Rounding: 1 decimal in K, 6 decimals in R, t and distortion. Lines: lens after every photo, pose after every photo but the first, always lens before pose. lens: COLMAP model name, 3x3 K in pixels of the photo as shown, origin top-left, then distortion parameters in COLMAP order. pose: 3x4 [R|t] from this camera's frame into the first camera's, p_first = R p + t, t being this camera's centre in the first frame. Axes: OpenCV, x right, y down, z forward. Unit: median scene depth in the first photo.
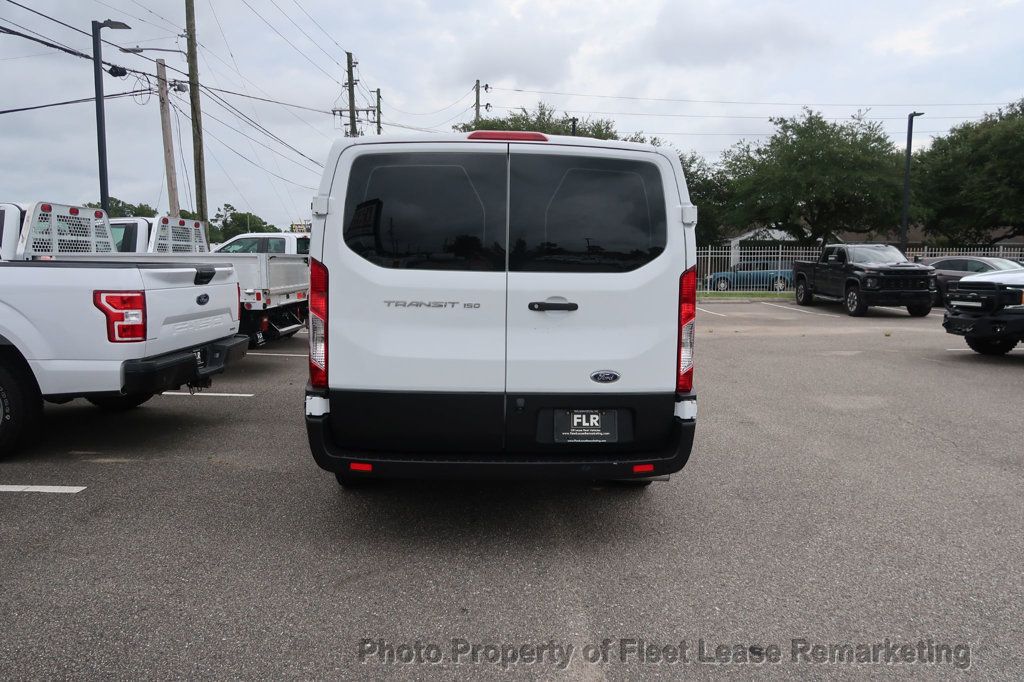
lens RADIAL K [[709.7, 0, 511.2], [0, 709.7, 339.8], [0, 0, 1]] dist [-0.037517, 0.023747]
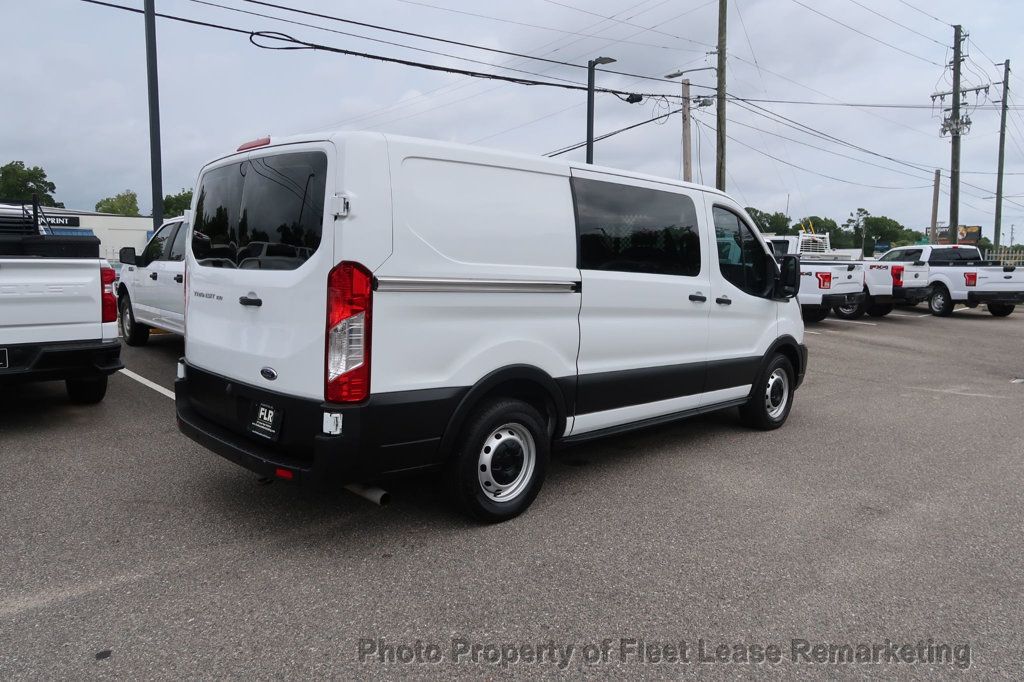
lens RADIAL K [[709.7, 0, 507.1], [0, 709.7, 339.1], [0, 0, 1]] dist [-0.037517, 0.023747]
pose [[0.660400, 0.080111, -0.746629, 0.151317], [-0.087192, 0.995748, 0.029719, -0.007577], [0.745835, 0.045474, 0.664577, 0.080893]]
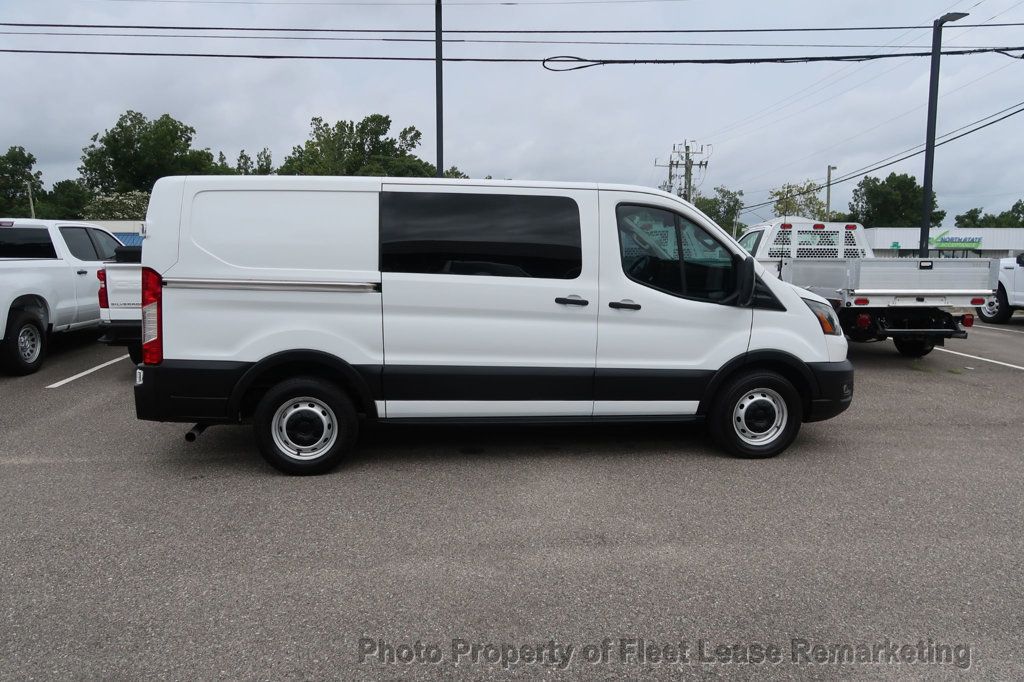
lens RADIAL K [[709.7, 0, 510.0], [0, 709.7, 339.4], [0, 0, 1]] dist [-0.037517, 0.023747]
pose [[0.097529, 0.104563, -0.989725, 0.231553], [-0.110721, 0.989432, 0.093621, -0.024317], [0.989055, 0.100452, 0.108076, 0.219926]]
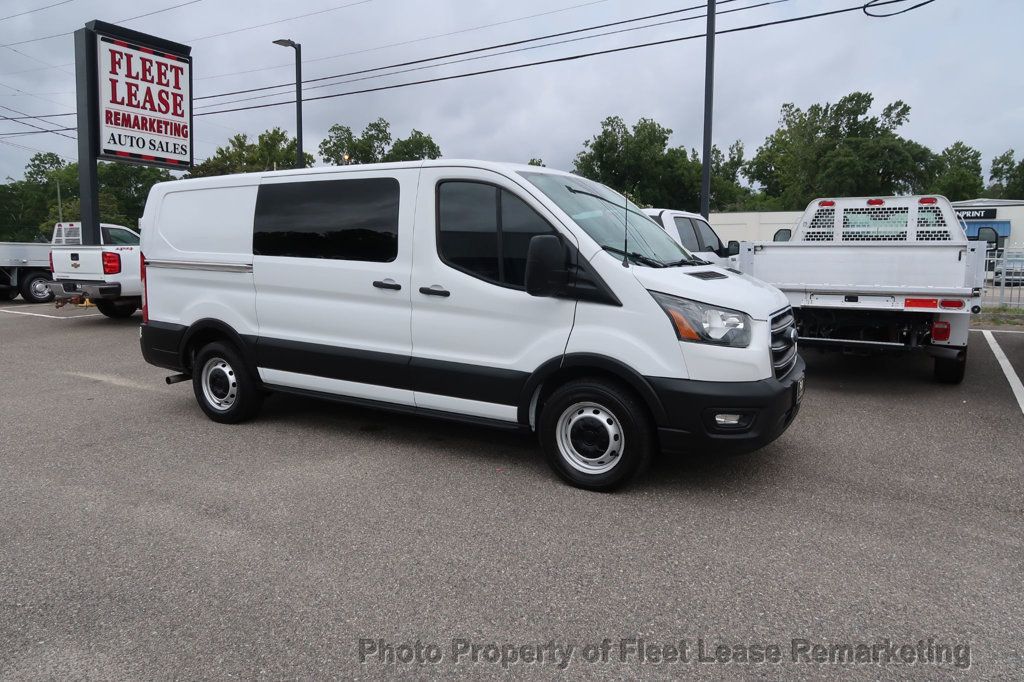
lens RADIAL K [[709.7, 0, 509.4], [0, 709.7, 339.9], [0, 0, 1]] dist [-0.037517, 0.023747]
pose [[-0.535852, 0.097502, -0.838663, 0.180415], [-0.095264, 0.979985, 0.174800, -0.040681], [0.838920, 0.173561, -0.515839, 0.389058]]
